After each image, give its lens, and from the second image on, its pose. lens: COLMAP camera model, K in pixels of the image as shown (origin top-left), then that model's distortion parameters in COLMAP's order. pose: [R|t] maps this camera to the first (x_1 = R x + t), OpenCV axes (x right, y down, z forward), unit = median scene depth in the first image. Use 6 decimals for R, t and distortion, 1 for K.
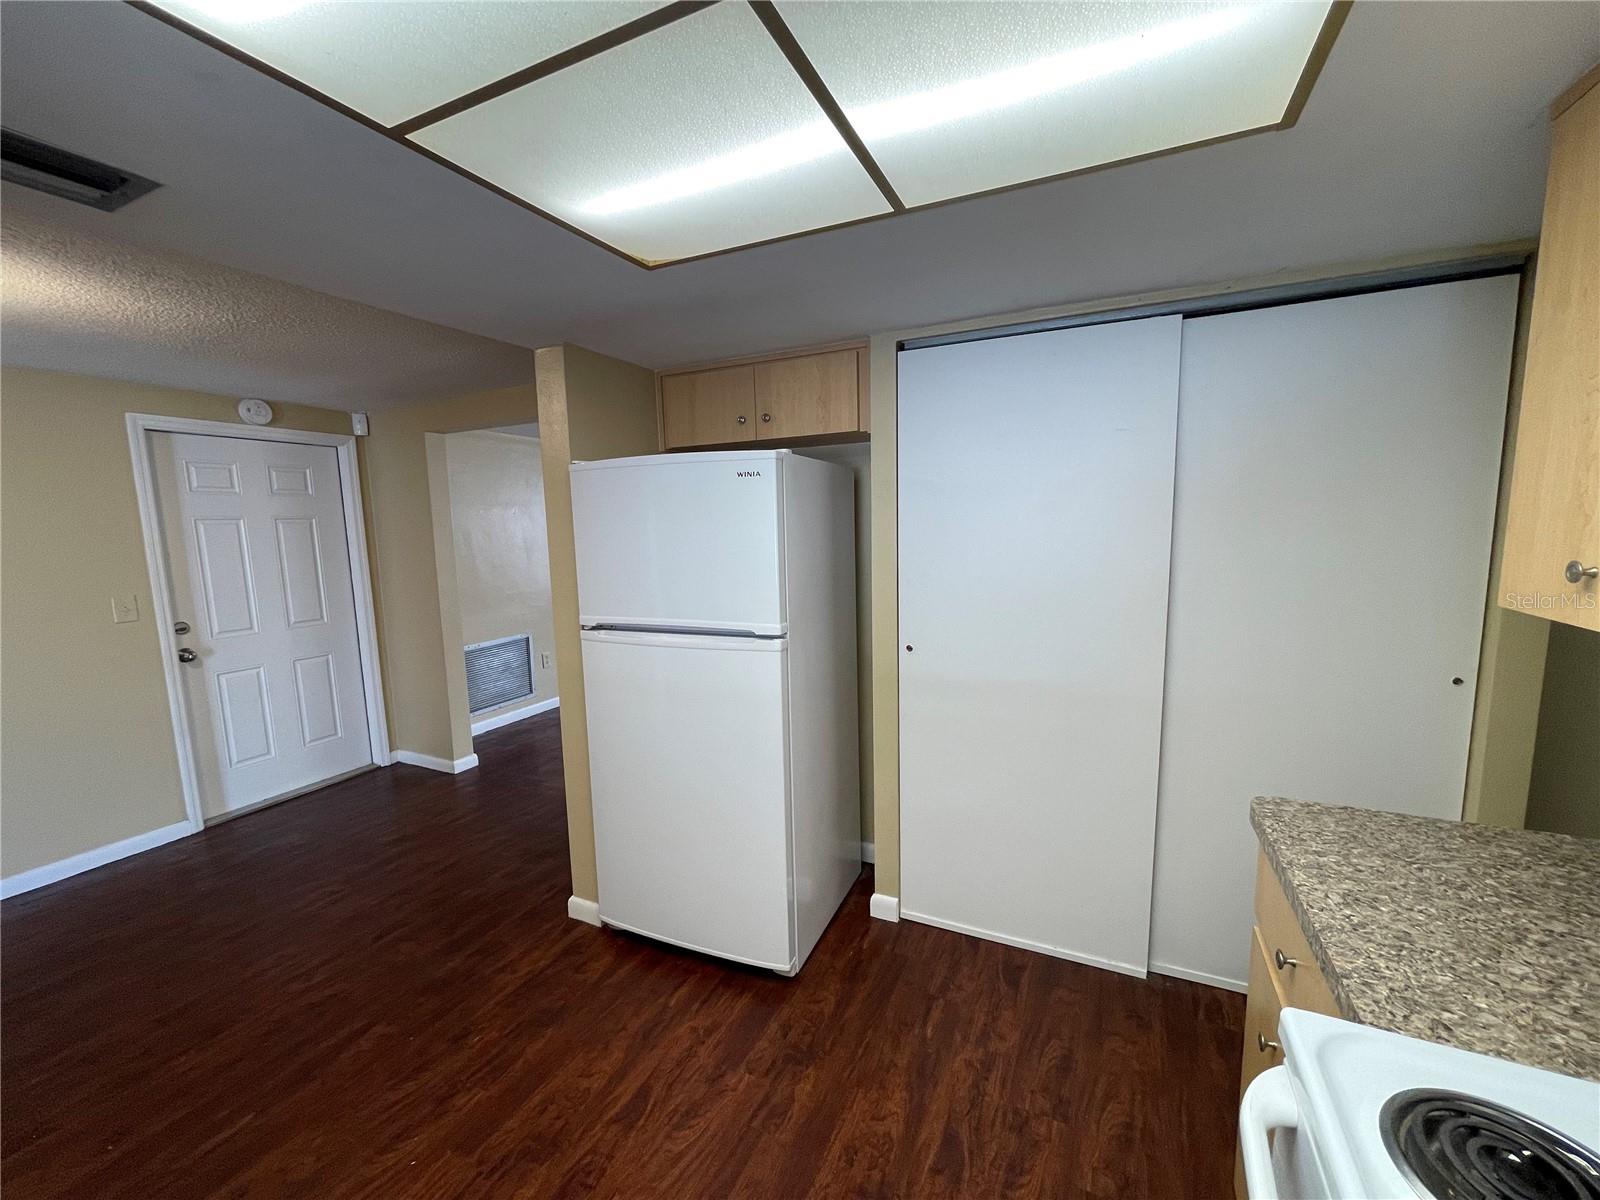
lens RADIAL K [[644.2, 0, 798.7], [0, 644.2, 606.3], [0, 0, 1]] dist [-0.005516, 0.001733]
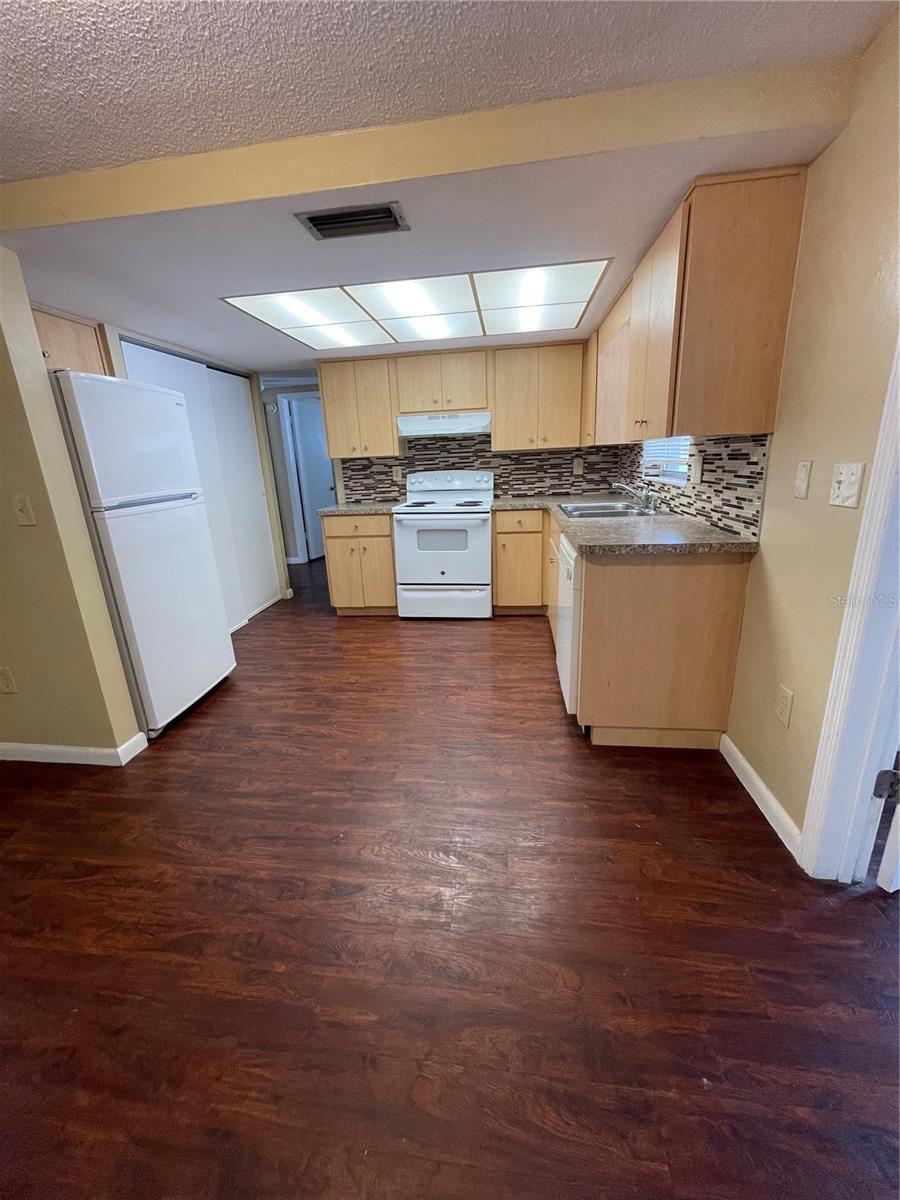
lens RADIAL K [[483.1, 0, 445.7], [0, 483.1, 601.3], [0, 0, 1]] dist [-0.005516, 0.001733]
pose [[-0.301928, -0.234654, 0.924001, -1.510117], [0.181167, 0.937449, 0.297267, 0.044537], [-0.935958, 0.257152, -0.240531, 0.670657]]
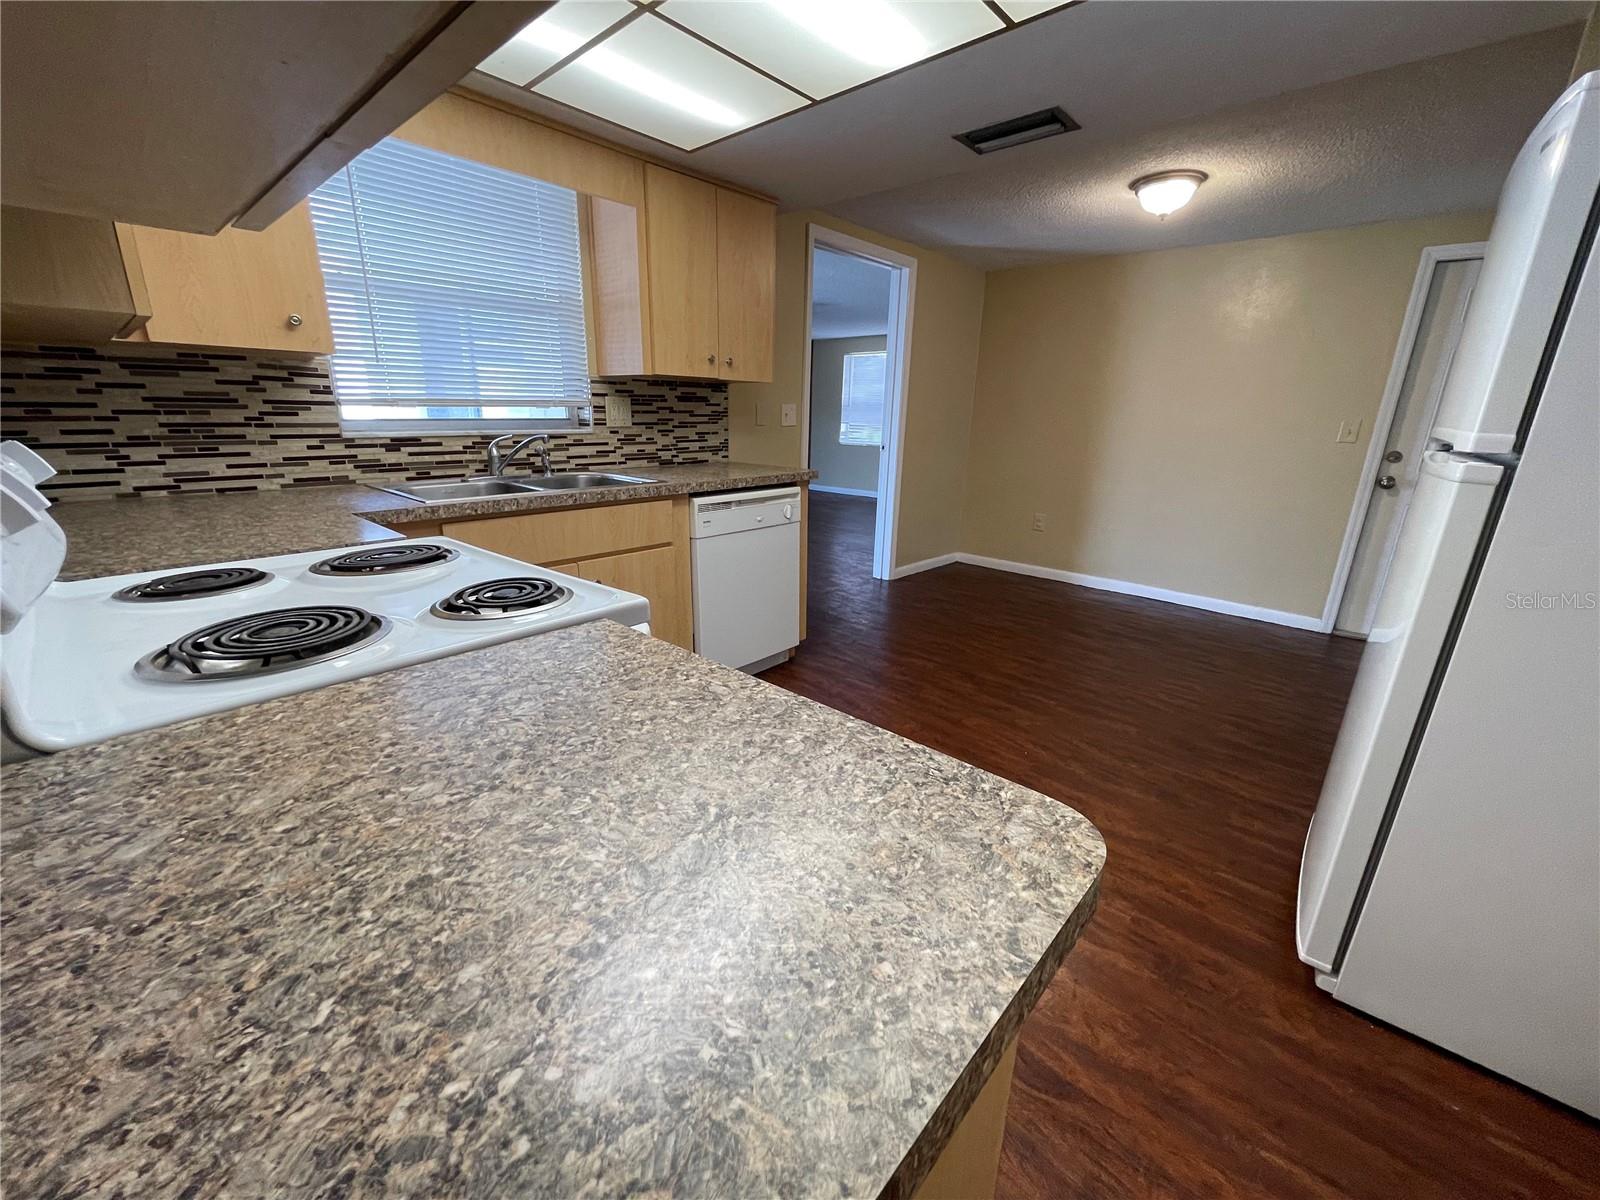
lens RADIAL K [[644.2, 0, 797.6], [0, 644.2, 604.9], [0, 0, 1]] dist [-0.005516, 0.001733]
pose [[-0.293878, 0.293933, -0.909527, 0.627432], [-0.141996, 0.927561, 0.345641, 0.052433], [0.945237, 0.230725, -0.230853, 0.540610]]
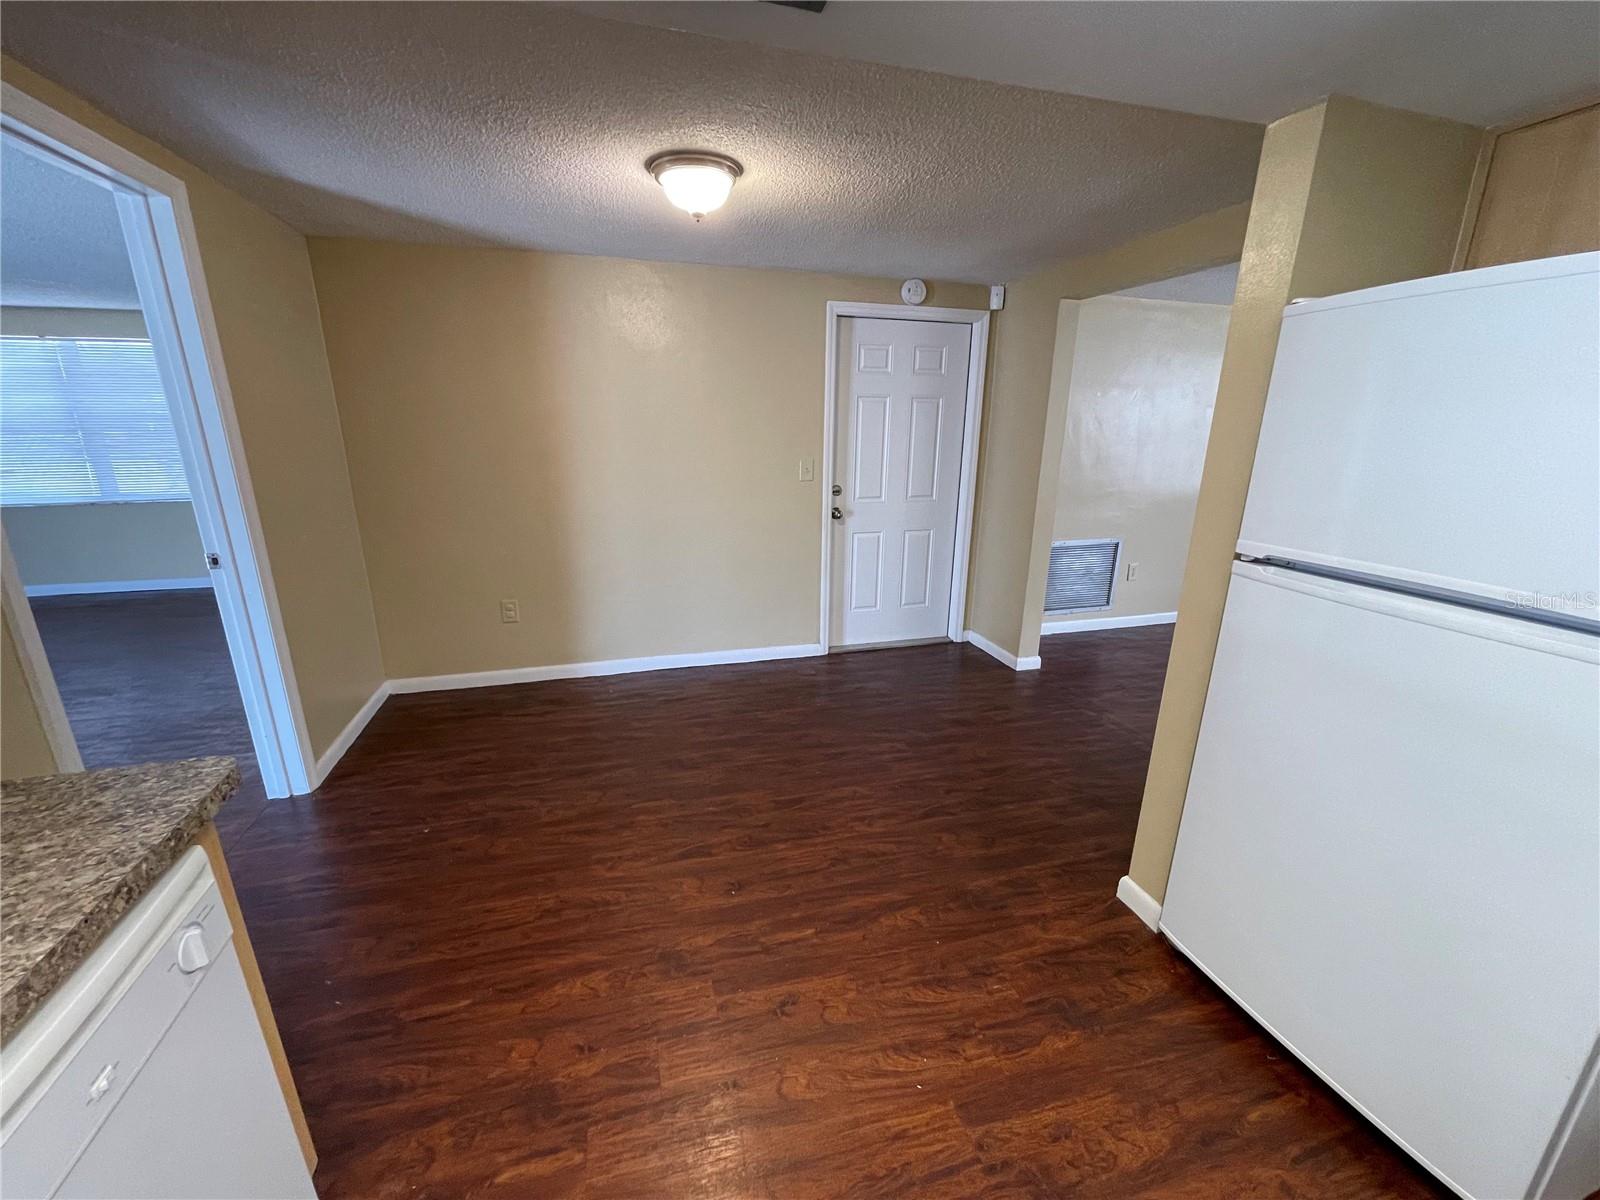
lens RADIAL K [[644.2, 0, 799.8], [0, 644.2, 605.1], [0, 0, 1]] dist [-0.005516, 0.001733]
pose [[0.663923, 0.238022, -0.708909, -0.152534], [-0.122401, 0.969796, 0.210983, -0.005209], [0.737715, -0.053305, 0.673004, 0.190700]]
